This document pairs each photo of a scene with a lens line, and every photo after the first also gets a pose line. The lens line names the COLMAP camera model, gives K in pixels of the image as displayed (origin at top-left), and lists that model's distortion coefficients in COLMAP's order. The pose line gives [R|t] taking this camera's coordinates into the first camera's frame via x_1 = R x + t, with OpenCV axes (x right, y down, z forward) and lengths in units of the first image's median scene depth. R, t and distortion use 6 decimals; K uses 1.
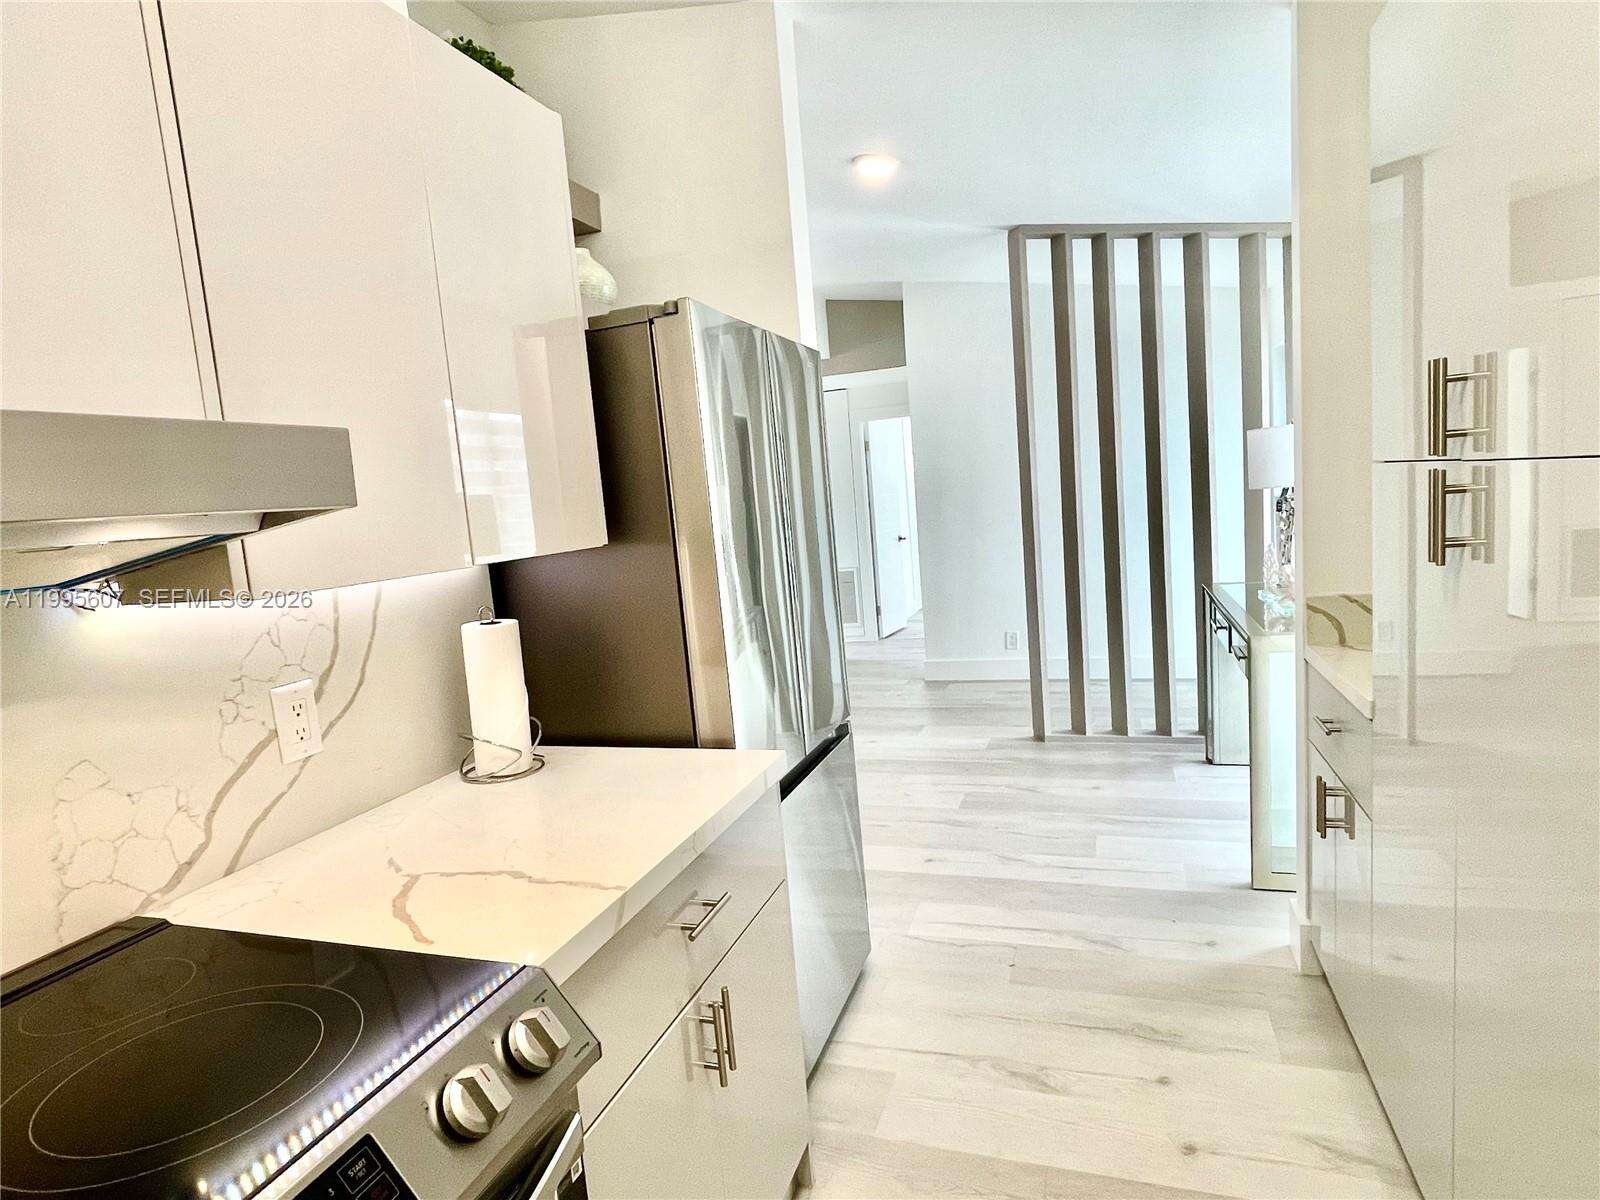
lens RADIAL K [[905.5, 0, 800.0], [0, 905.5, 600.0], [0, 0, 1]] dist [-0.006982, -0.000019]
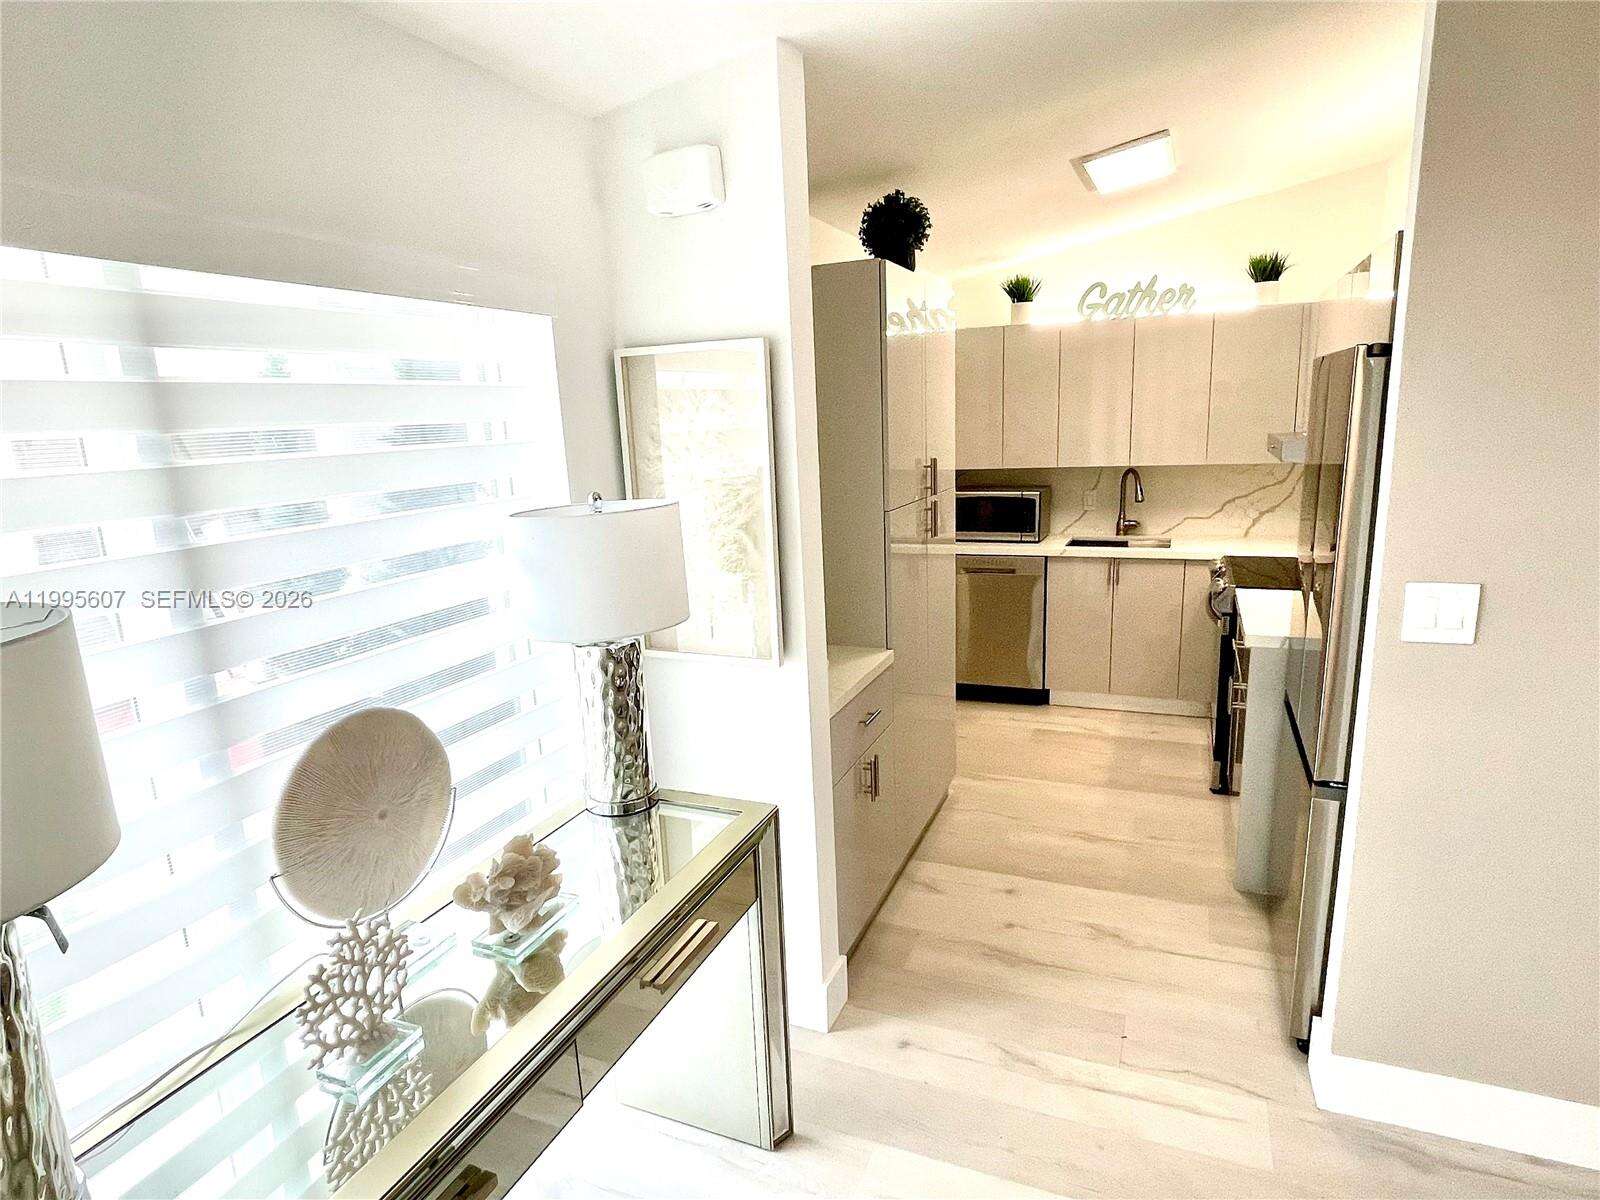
lens RADIAL K [[883.8, 0, 792.4], [0, 883.8, 617.5], [0, 0, 1]] dist [-0.003294, -0.000303]
pose [[-0.988116, 0.105869, 0.111439, 0.731819], [0.136827, 0.936161, 0.323854, -0.593036], [-0.070038, 0.335253, -0.939521, 2.983484]]
